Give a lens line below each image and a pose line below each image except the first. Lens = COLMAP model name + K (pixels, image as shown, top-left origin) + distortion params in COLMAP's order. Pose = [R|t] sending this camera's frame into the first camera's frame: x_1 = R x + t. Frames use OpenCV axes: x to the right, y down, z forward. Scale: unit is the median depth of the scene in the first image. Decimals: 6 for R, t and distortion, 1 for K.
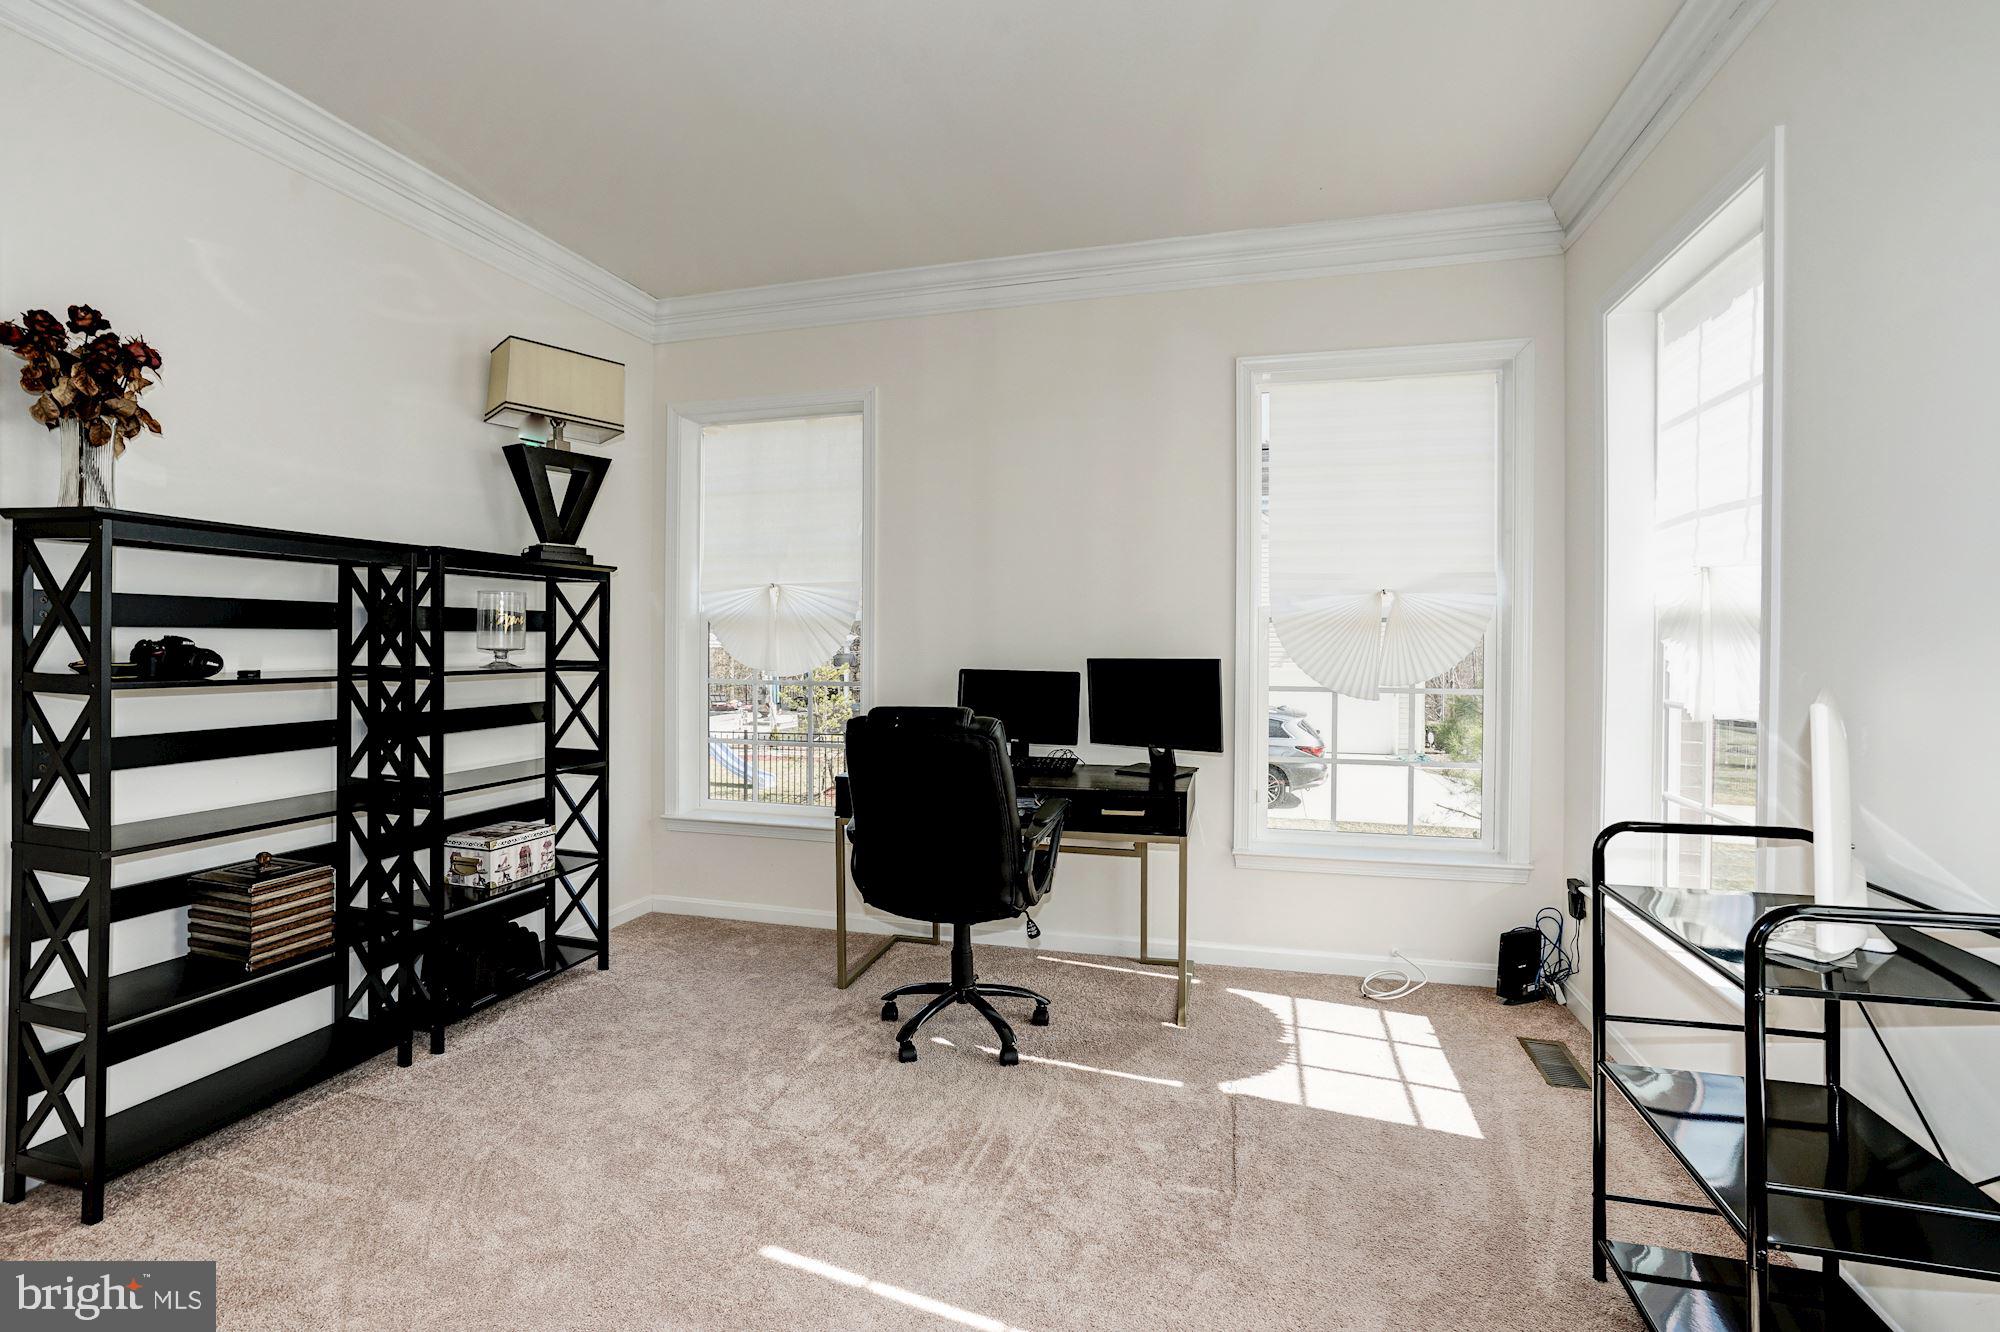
lens RADIAL K [[921.0, 0, 996.3], [0, 921.0, 647.1], [0, 0, 1]] dist [-0.044898, 0.023849]
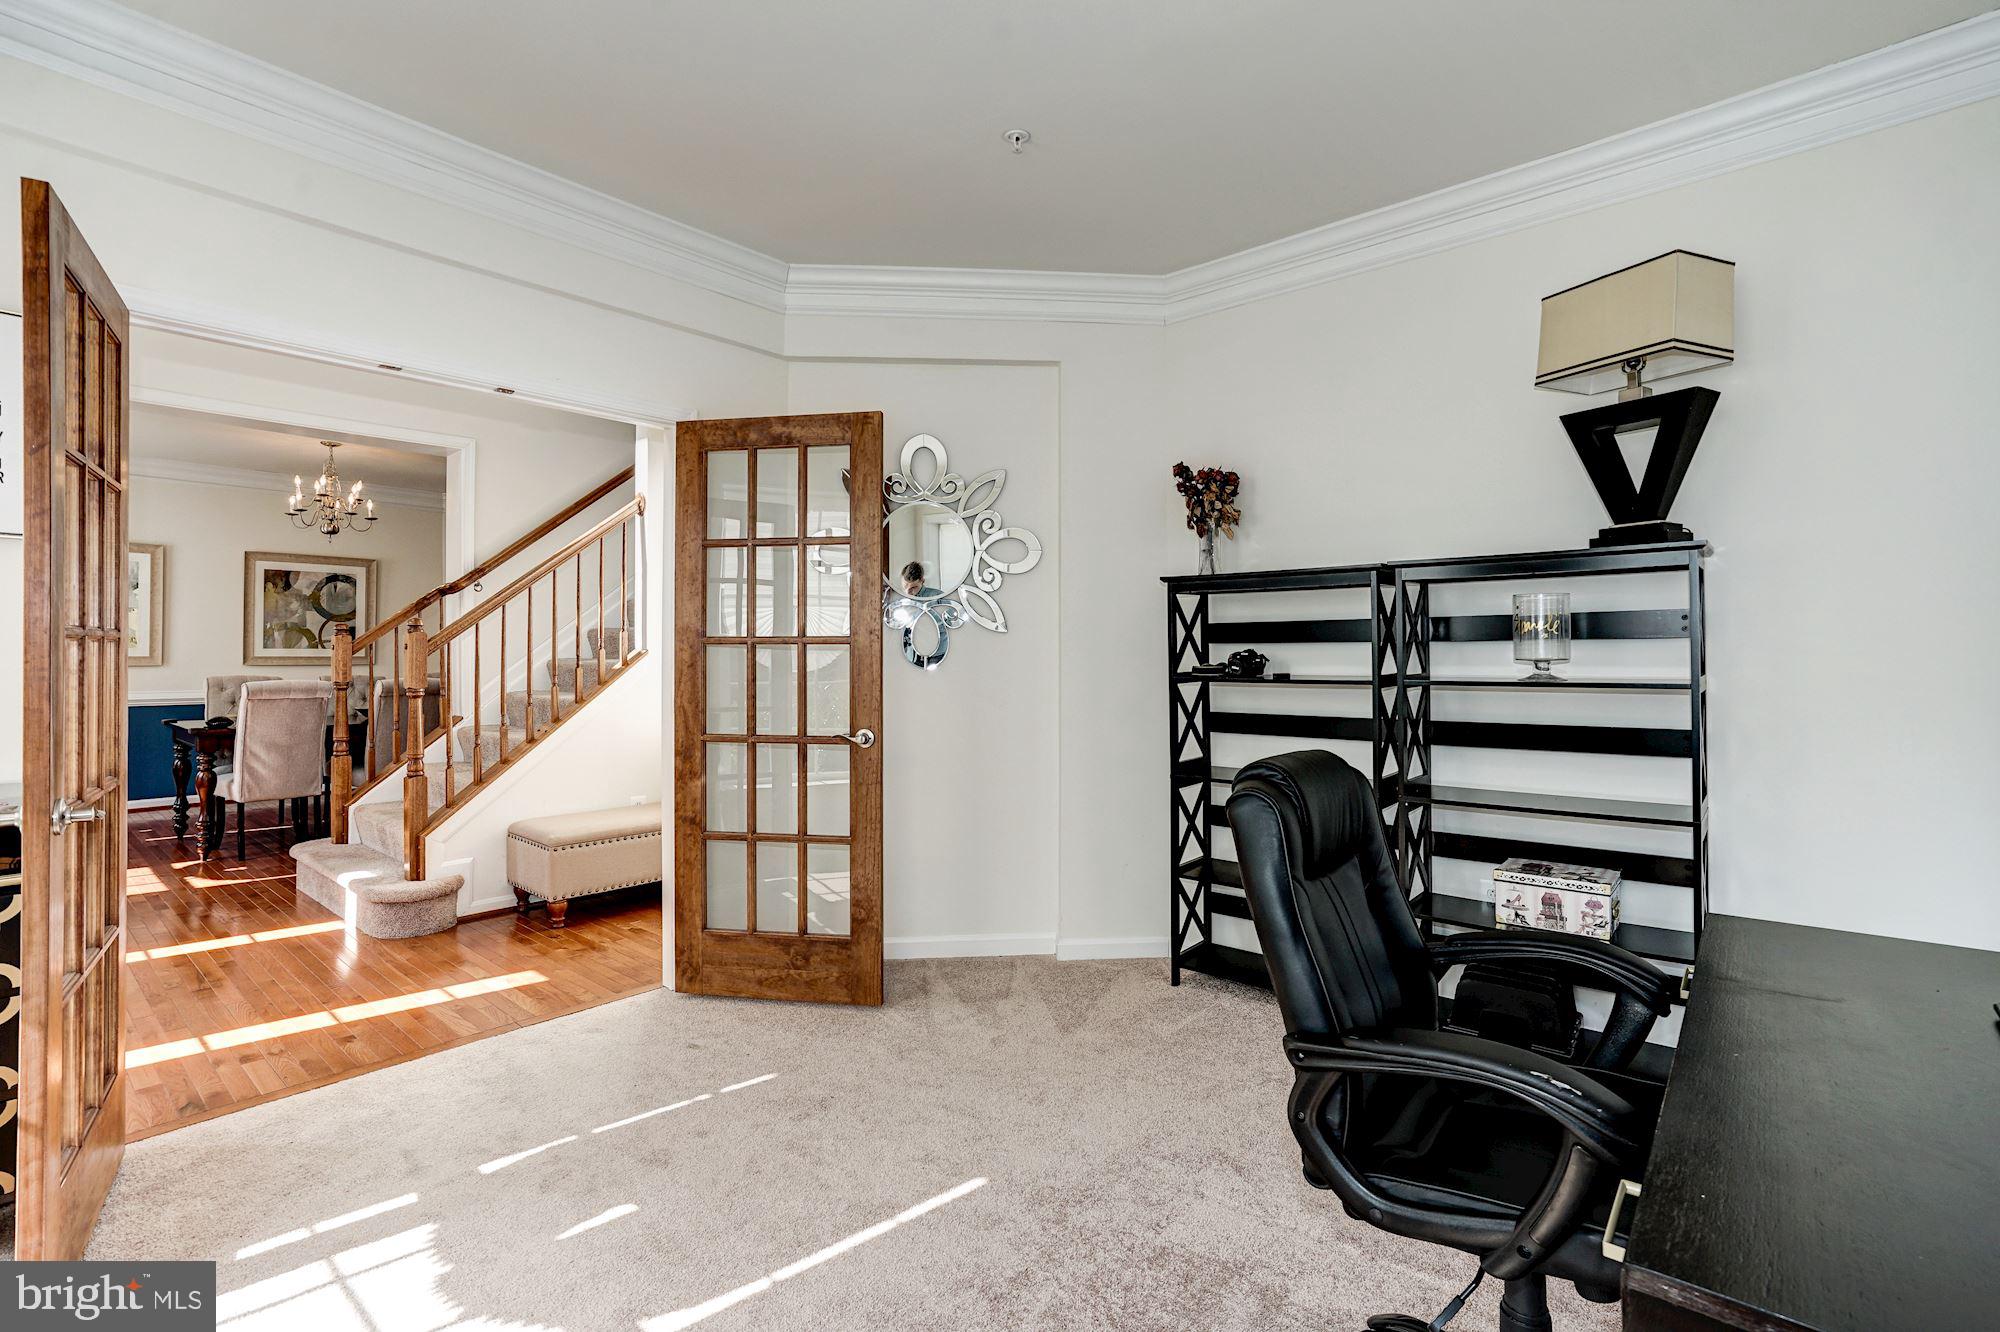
lens RADIAL K [[921.0, 0, 996.3], [0, 921.0, 647.1], [0, 0, 1]] dist [-0.044898, 0.023849]
pose [[-0.409867, -0.009667, -0.912094, 0.559069], [-0.005171, 0.999952, -0.008275, 0.000190], [0.912131, 0.001325, -0.409897, 1.058421]]
